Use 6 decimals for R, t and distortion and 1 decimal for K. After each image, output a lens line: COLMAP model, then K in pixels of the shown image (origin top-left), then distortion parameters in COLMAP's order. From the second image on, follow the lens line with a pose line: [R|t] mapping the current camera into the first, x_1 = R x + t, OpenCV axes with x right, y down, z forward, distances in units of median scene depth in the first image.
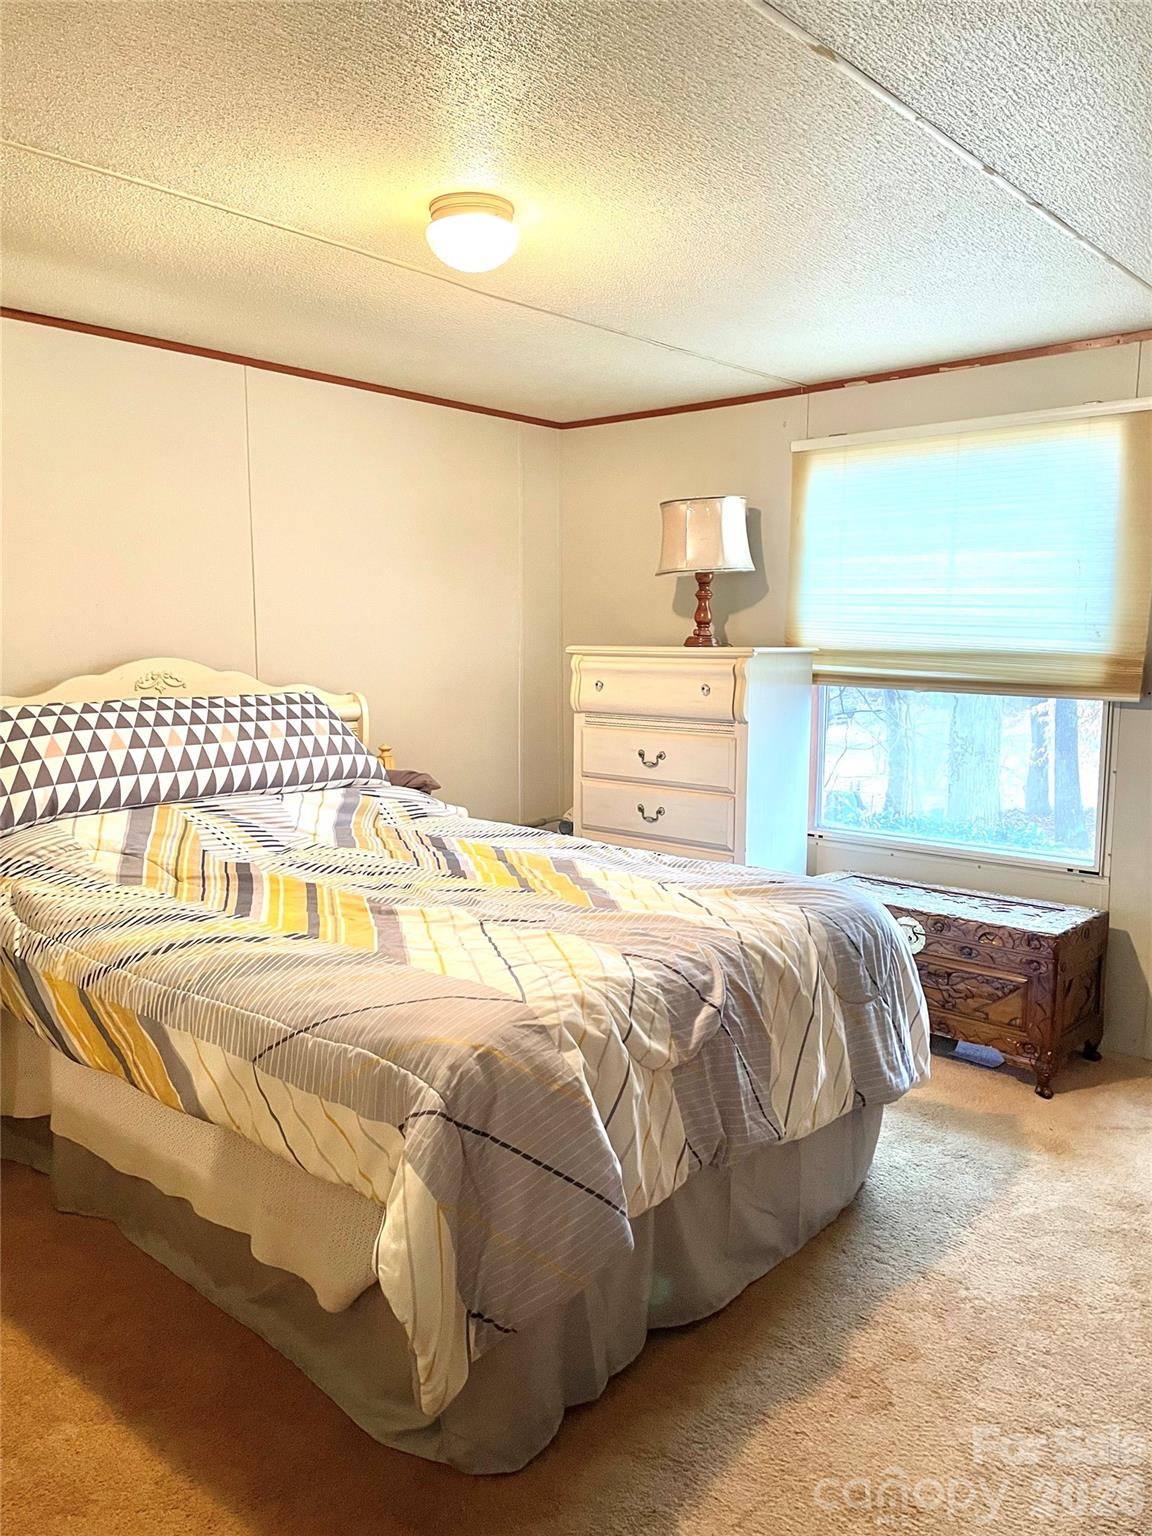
lens RADIAL K [[1135.0, 0, 576.0], [0, 1135.0, 768.0], [0, 0, 1]] dist [0.069720, -0.073497]
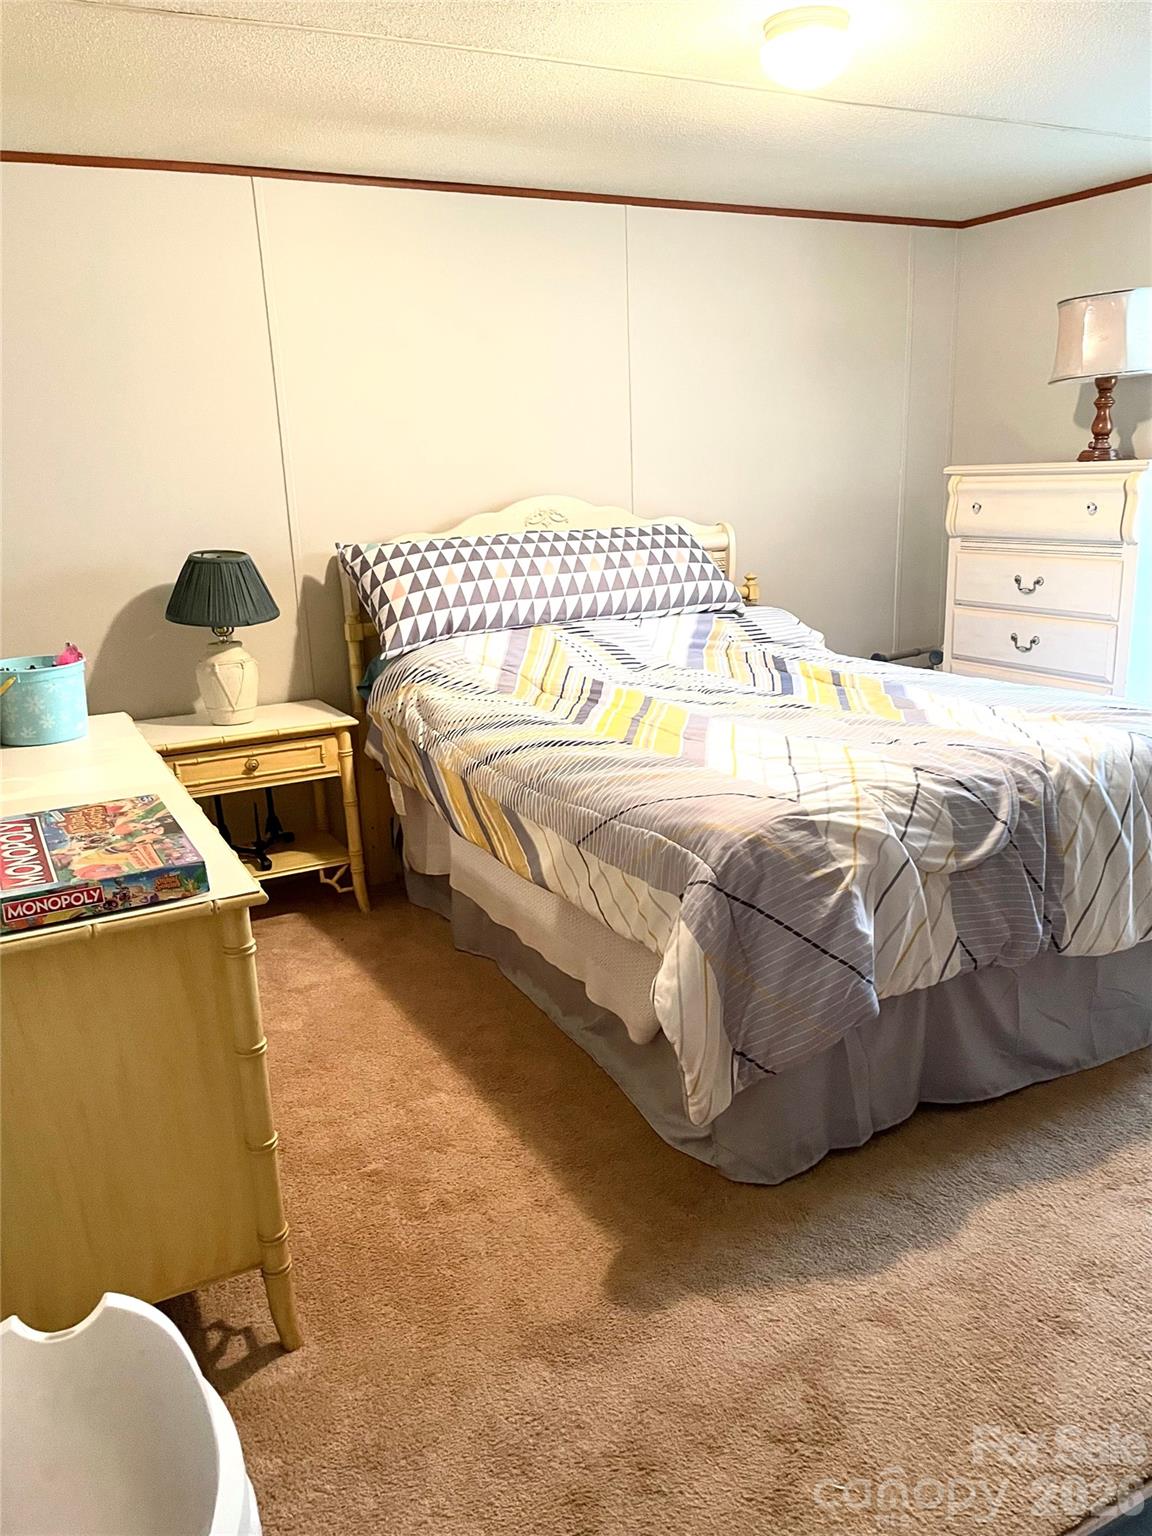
lens RADIAL K [[1153.7, 0, 584.1], [0, 1153.7, 755.8], [0, 0, 1]] dist [0.083779, -0.114349]
pose [[0.936498, 0.047645, -0.347422, 0.091241], [-0.001695, 0.991330, 0.131382, 0.008535], [0.350669, -0.122450, 0.928459, -0.074280]]
